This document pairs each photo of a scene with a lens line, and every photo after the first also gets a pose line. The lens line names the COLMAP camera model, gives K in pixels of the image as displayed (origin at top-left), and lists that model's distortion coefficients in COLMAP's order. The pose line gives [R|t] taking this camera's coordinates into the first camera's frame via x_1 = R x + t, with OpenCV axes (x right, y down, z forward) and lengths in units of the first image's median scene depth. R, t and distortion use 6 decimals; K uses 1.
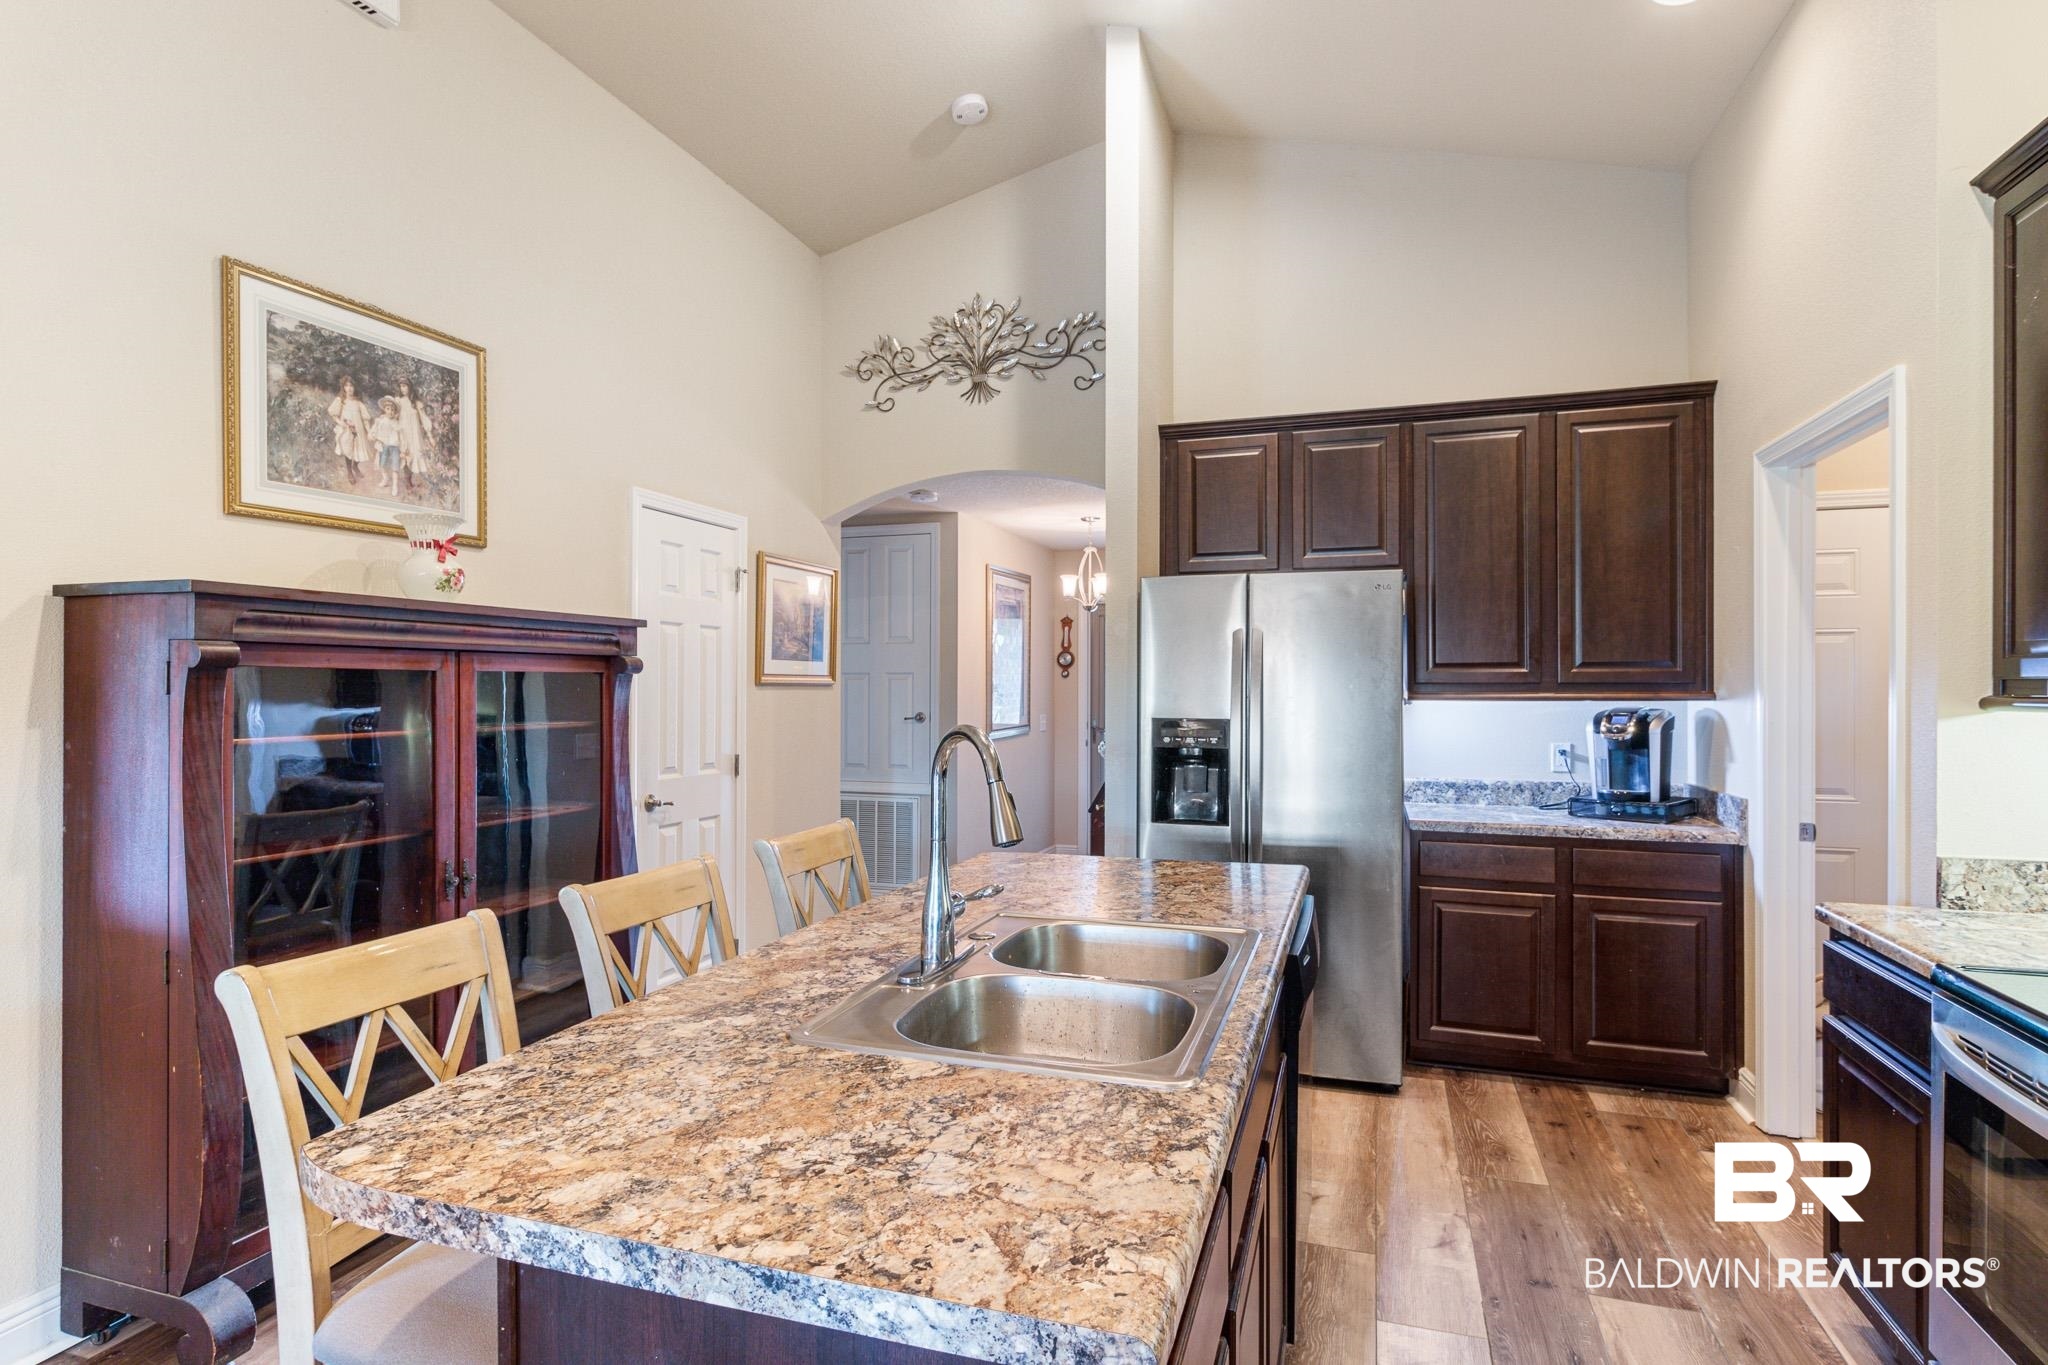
lens RADIAL K [[1059.2, 0, 1029.9], [0, 1059.2, 685.9], [0, 0, 1]] dist [-0.005738, -0.001802]
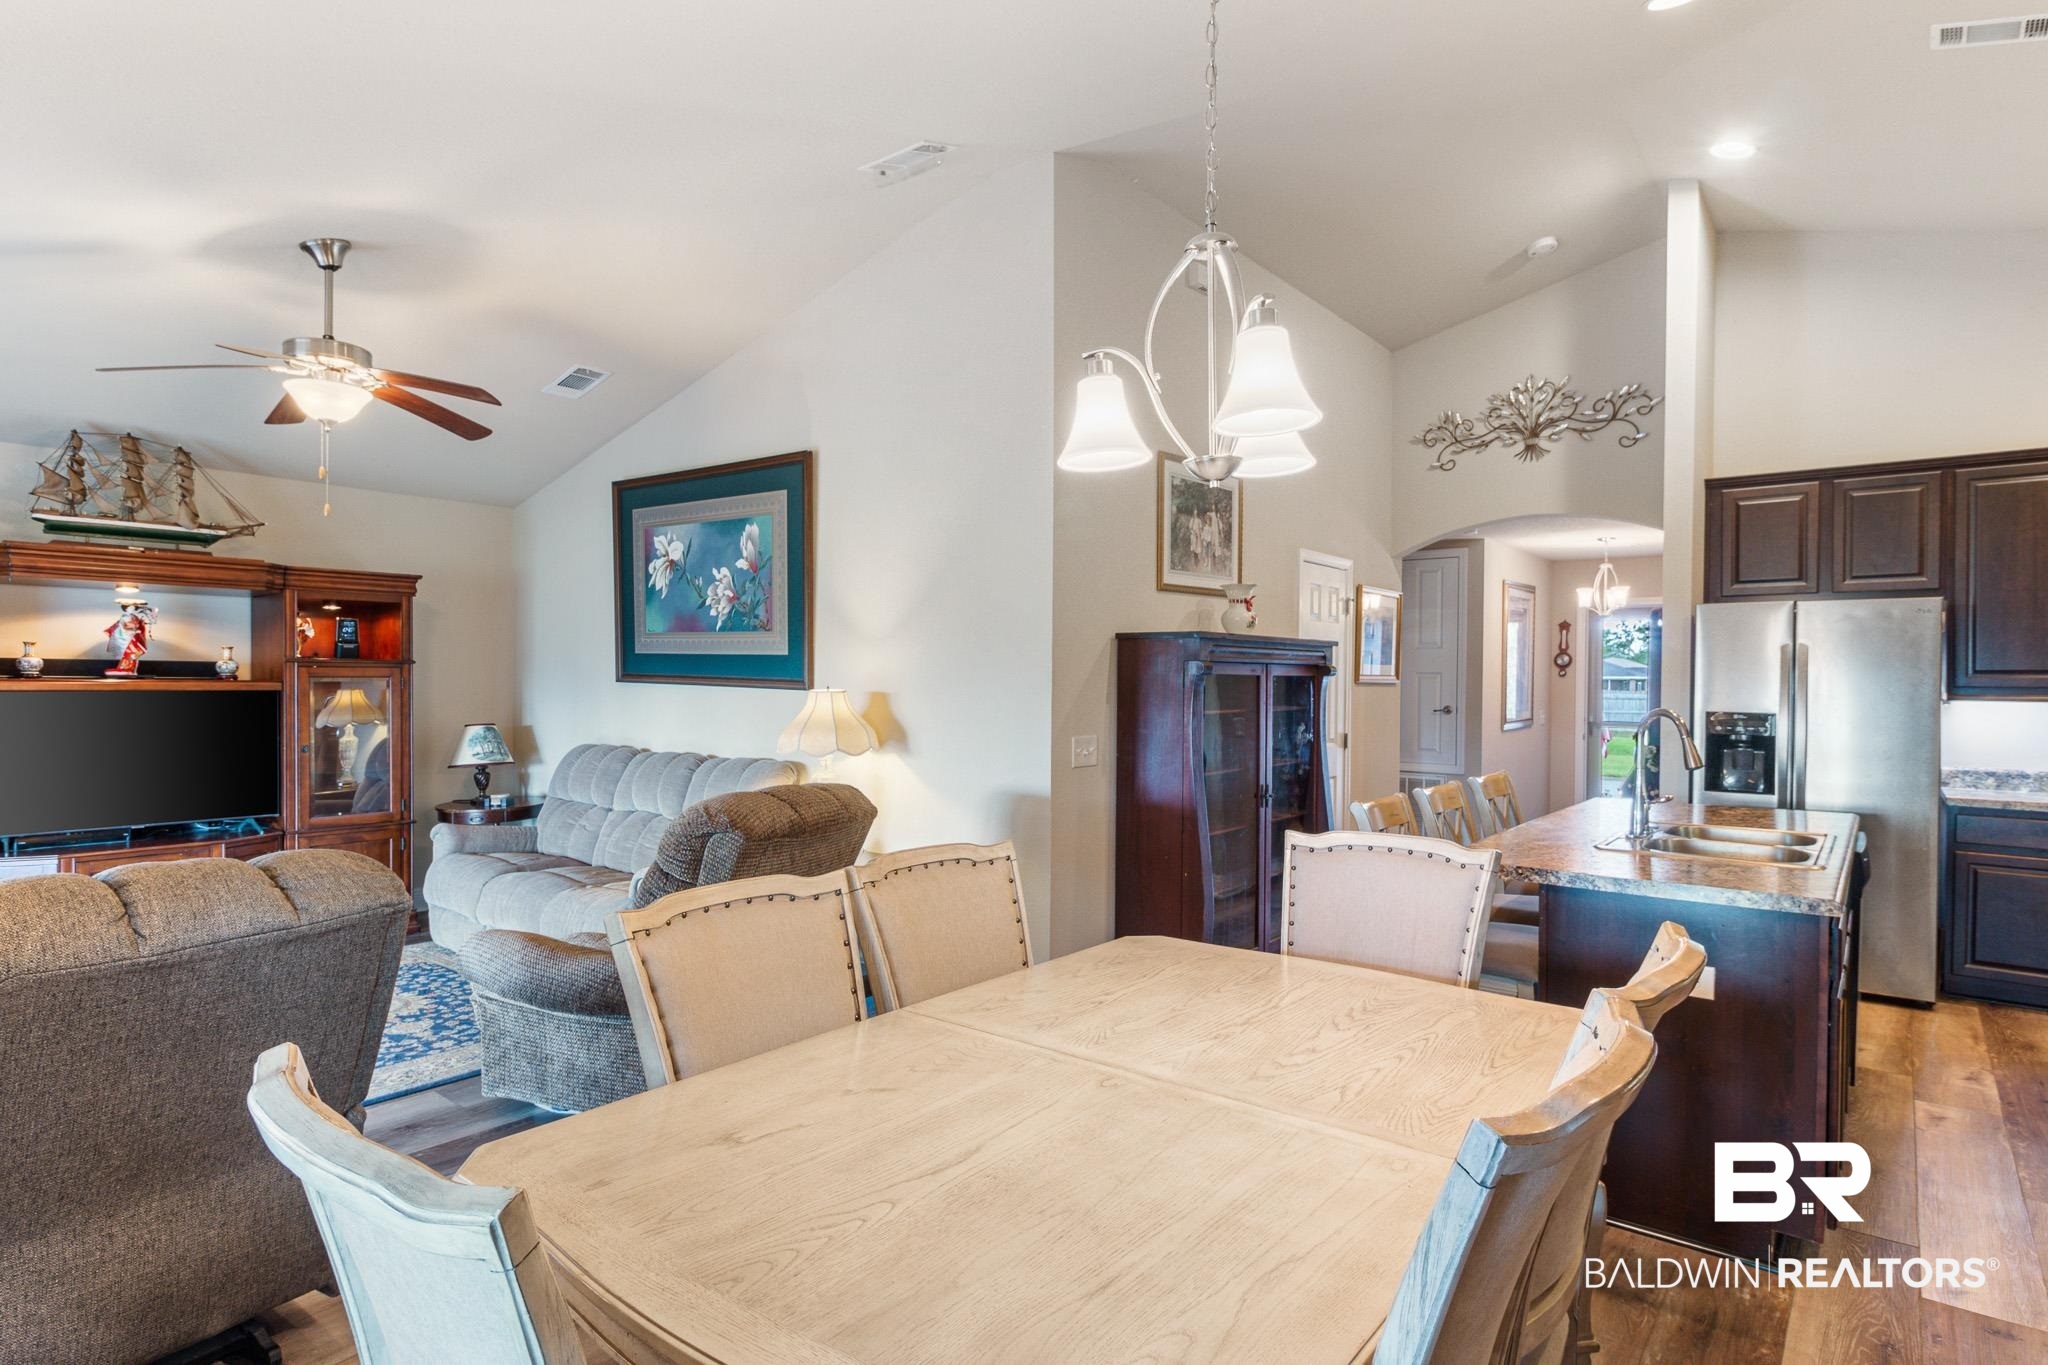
lens RADIAL K [[1059.2, 0, 1035.2], [0, 1059.2, 688.9], [0, 0, 1]] dist [-0.005738, -0.001802]
pose [[0.932259, 0.010725, -0.361632, -0.196618], [-0.007589, 0.999920, 0.010091, -0.004869], [0.361711, -0.006663, 0.932266, -0.549591]]
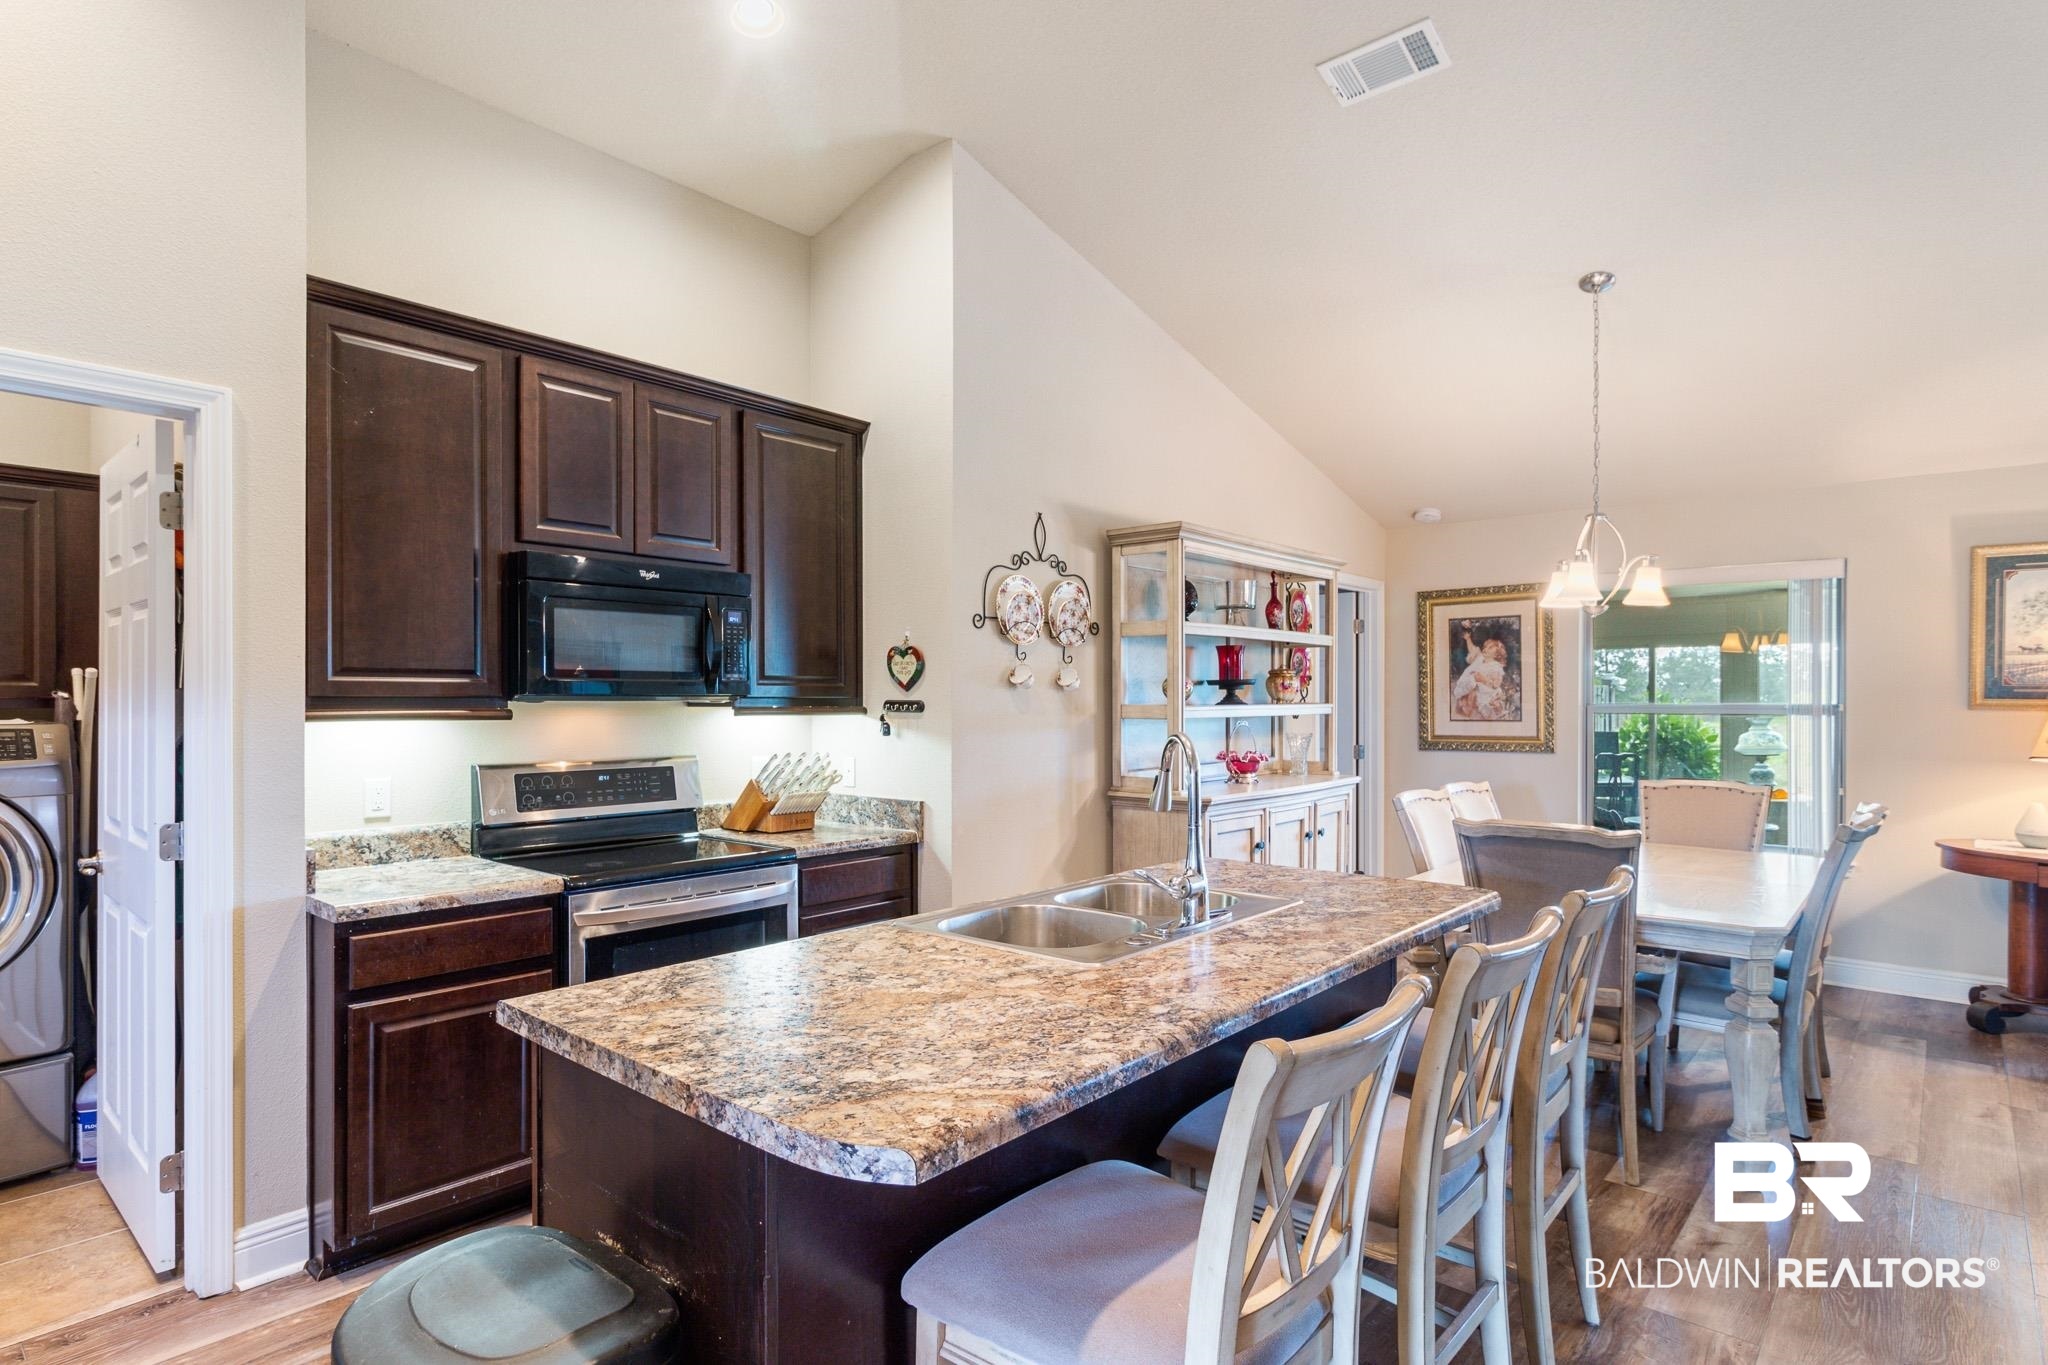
lens RADIAL K [[1059.2, 0, 1013.5], [0, 1059.2, 696.9], [0, 0, 1]] dist [-0.005738, -0.001802]
pose [[-0.918146, 0.000711, 0.396241, -0.520671], [-0.001193, 0.999989, -0.004558, -0.002881], [-0.396240, -0.004658, -0.918135, 1.231233]]
